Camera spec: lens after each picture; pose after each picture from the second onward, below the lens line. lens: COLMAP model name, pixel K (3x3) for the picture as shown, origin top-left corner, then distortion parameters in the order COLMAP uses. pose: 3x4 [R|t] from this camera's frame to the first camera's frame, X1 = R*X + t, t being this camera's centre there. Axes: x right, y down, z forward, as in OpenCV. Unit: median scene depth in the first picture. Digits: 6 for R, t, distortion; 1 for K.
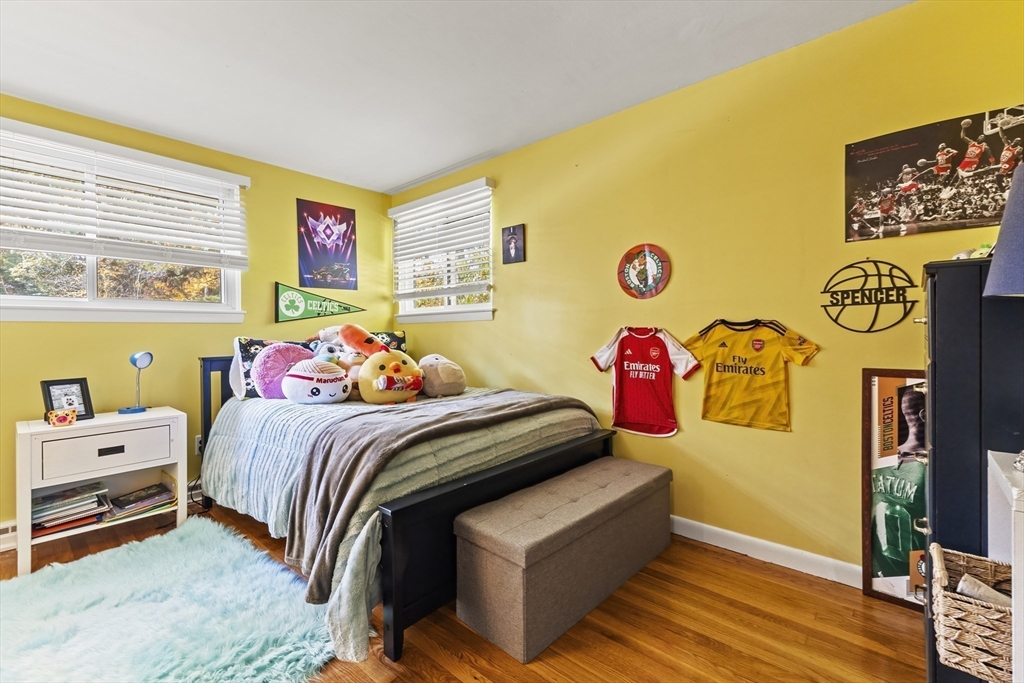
lens RADIAL K [[440.5, 0, 512.9], [0, 440.5, 347.5], [0, 0, 1]] dist [0.007974, -0.000069]
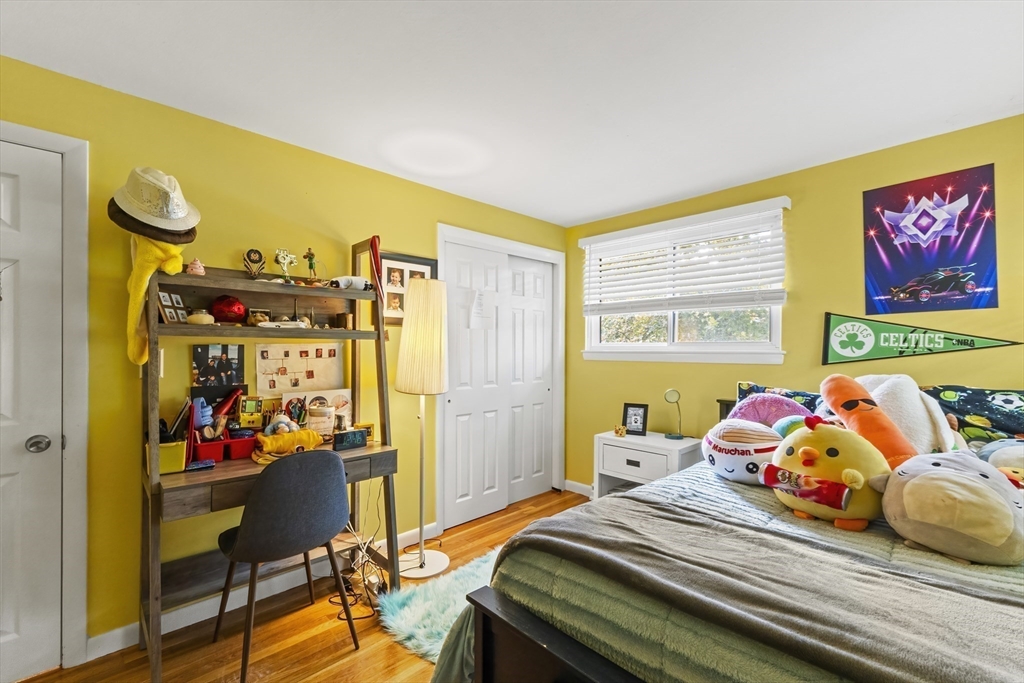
lens RADIAL K [[440.5, 0, 512.9], [0, 440.5, 347.5], [0, 0, 1]] dist [0.007974, -0.000069]
pose [[-0.090643, 0.005321, -0.995869, 0.274158], [-0.037235, 0.999268, 0.008728, -0.069491], [0.995187, 0.037873, -0.090379, 0.498441]]
